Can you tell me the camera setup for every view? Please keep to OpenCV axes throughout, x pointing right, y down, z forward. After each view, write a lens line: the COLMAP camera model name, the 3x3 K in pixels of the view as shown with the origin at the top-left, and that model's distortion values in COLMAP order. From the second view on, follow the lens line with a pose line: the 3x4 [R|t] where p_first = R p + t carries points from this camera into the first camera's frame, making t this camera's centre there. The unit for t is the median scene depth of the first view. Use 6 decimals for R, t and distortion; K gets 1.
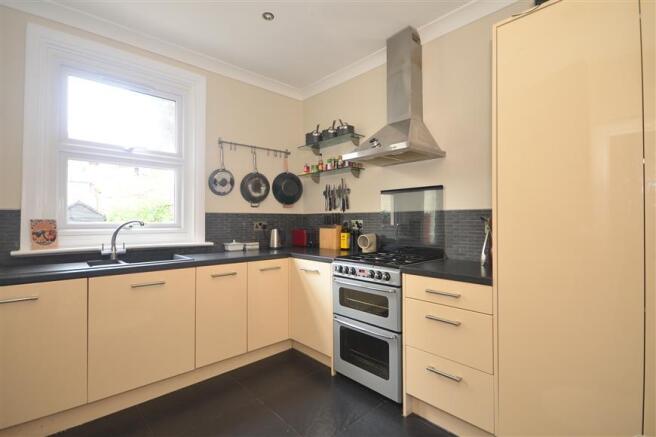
lens RADIAL K [[305.0, 0, 328.8], [0, 305.0, 218.4], [0, 0, 1]] dist [0.003553, 0.000158]
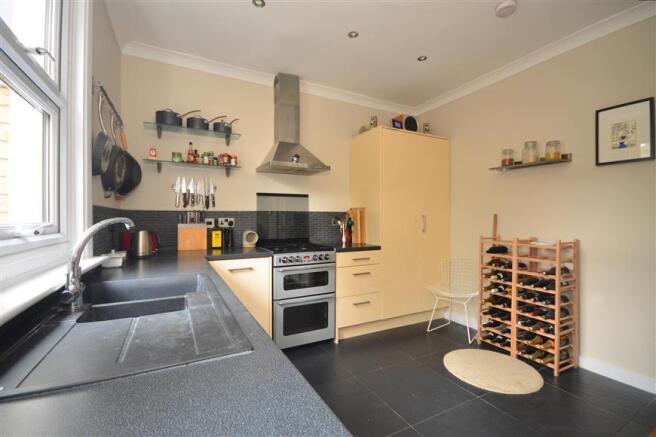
lens RADIAL K [[301.5, 0, 330.1], [0, 301.5, 218.8], [0, 0, 1]] dist [-0.001140, -0.000004]
pose [[0.259810, 0.002954, 0.965655, -0.970367], [-0.007345, 0.999972, -0.001083, 0.008352], [-0.965632, -0.006812, 0.259825, 0.497670]]
